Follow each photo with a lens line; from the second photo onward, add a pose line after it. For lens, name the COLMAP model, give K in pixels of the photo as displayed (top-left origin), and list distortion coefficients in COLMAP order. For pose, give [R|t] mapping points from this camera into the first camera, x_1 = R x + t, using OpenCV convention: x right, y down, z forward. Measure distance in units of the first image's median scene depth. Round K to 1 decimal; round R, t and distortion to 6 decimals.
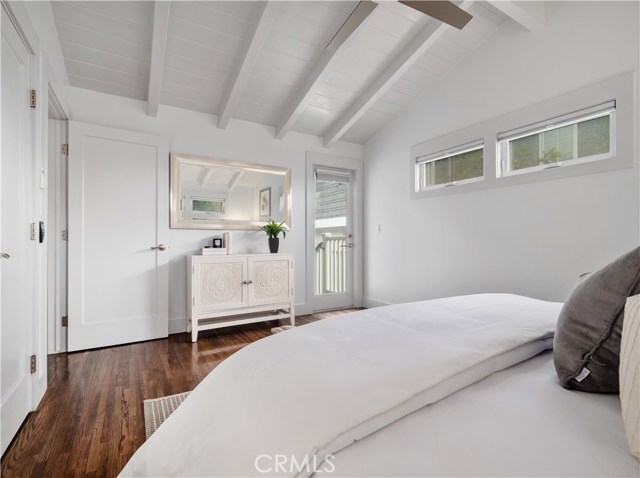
lens RADIAL K [[310.0, 0, 320.9], [0, 310.0, 241.8], [0, 0, 1]] dist [0.004395, -0.003852]
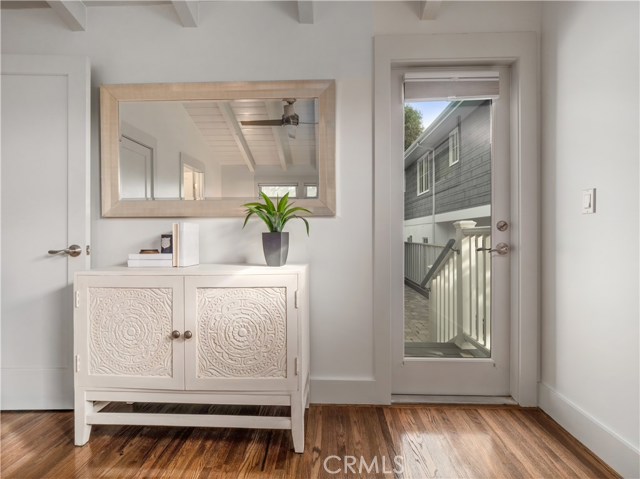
lens RADIAL K [[310.0, 0, 316.5], [0, 310.0, 236.5], [0, 0, 1]] dist [0.004395, -0.003852]
pose [[0.836000, -0.000728, -0.548730, 0.126554], [0.002638, 0.999993, 0.002692, -0.007212], [0.548724, -0.003698, 0.835996, 0.576371]]
